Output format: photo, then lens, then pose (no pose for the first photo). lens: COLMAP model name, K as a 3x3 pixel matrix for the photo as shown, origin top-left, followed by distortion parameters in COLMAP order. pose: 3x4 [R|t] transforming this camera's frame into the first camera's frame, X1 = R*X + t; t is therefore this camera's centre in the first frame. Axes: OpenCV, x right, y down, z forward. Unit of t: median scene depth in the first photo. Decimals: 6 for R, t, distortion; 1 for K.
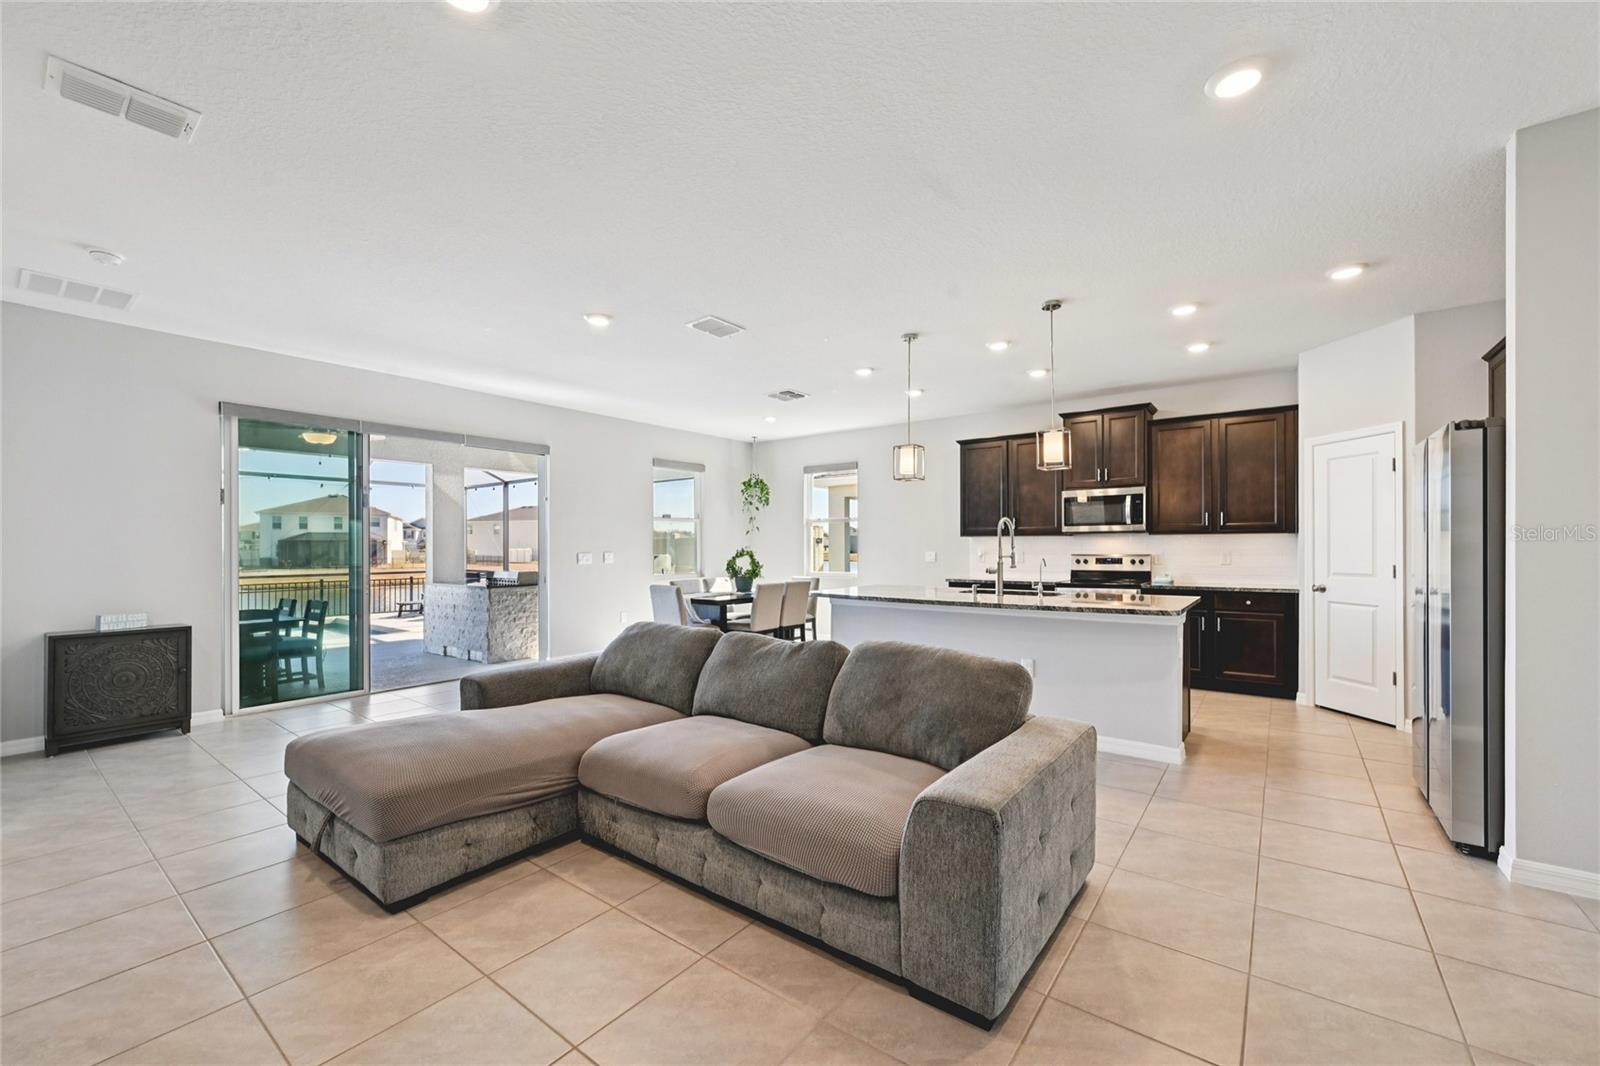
lens RADIAL K [[633.7, 0, 809.0], [0, 633.7, 553.3], [0, 0, 1]] dist [-0.003452, 0.000767]
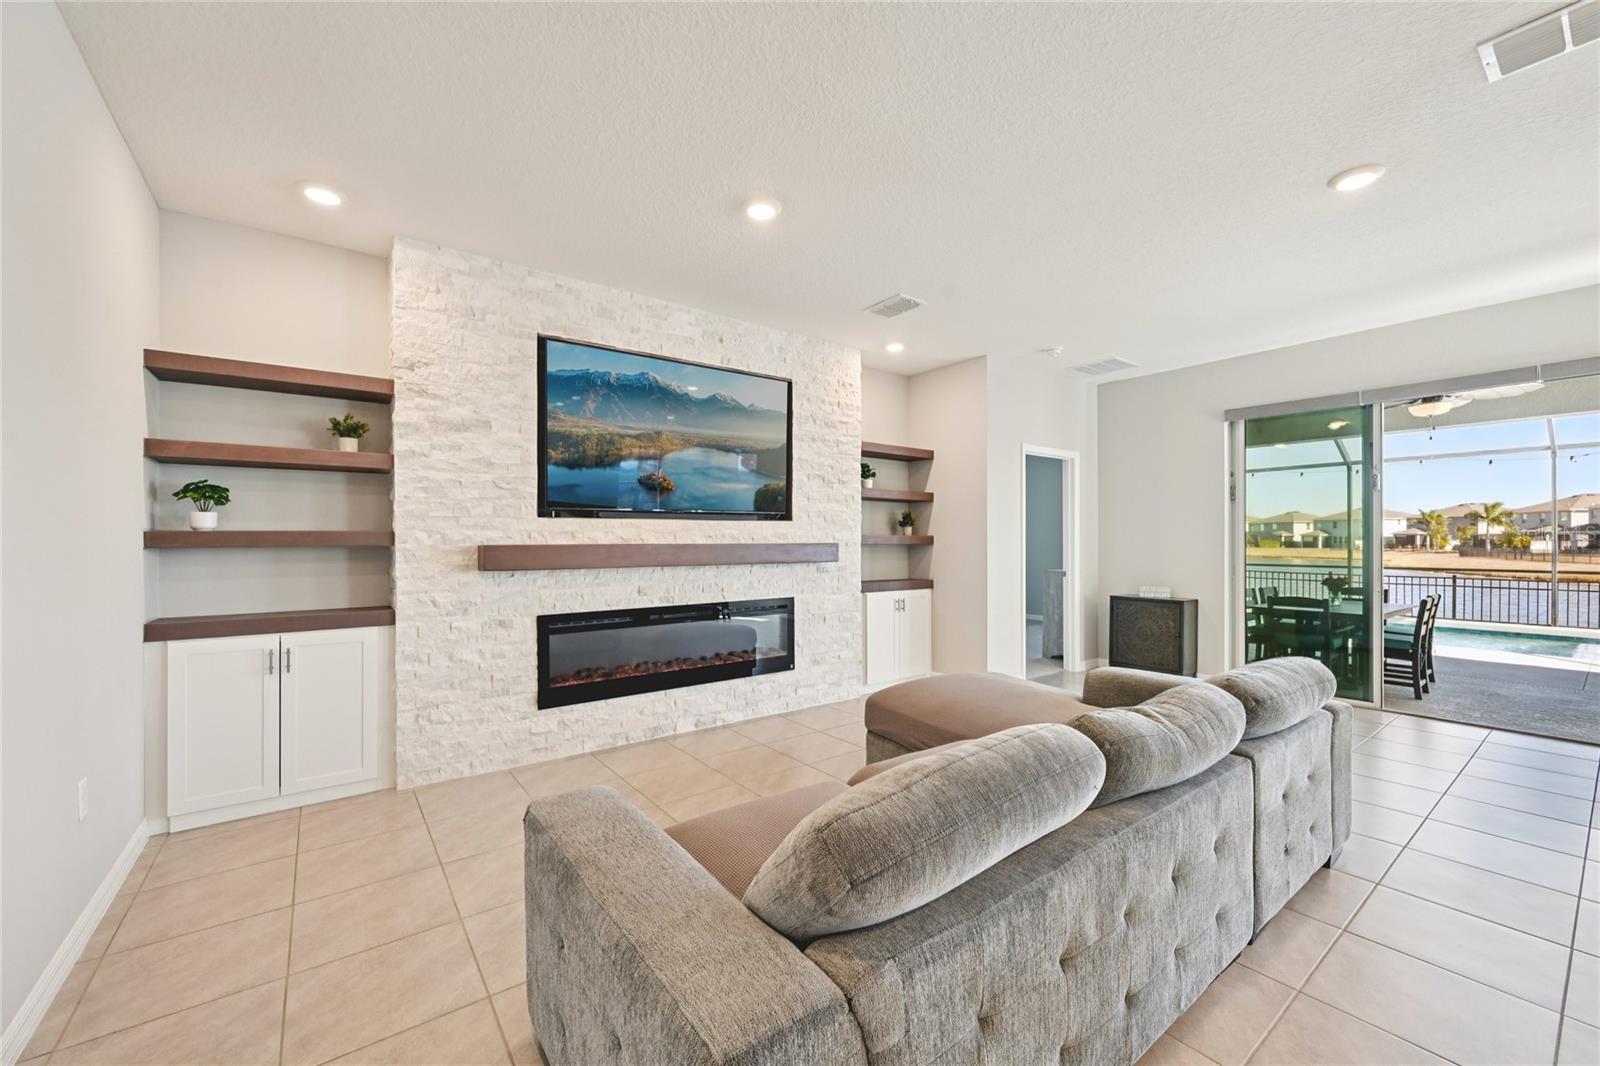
lens RADIAL K [[633.7, 0, 809.5], [0, 633.7, 541.4], [0, 0, 1]] dist [-0.003452, 0.000767]
pose [[-0.281953, 0.006802, -0.959404, 0.285451], [-0.005640, 0.999946, 0.008747, -0.005994], [0.959412, 0.007878, -0.281899, 0.430561]]
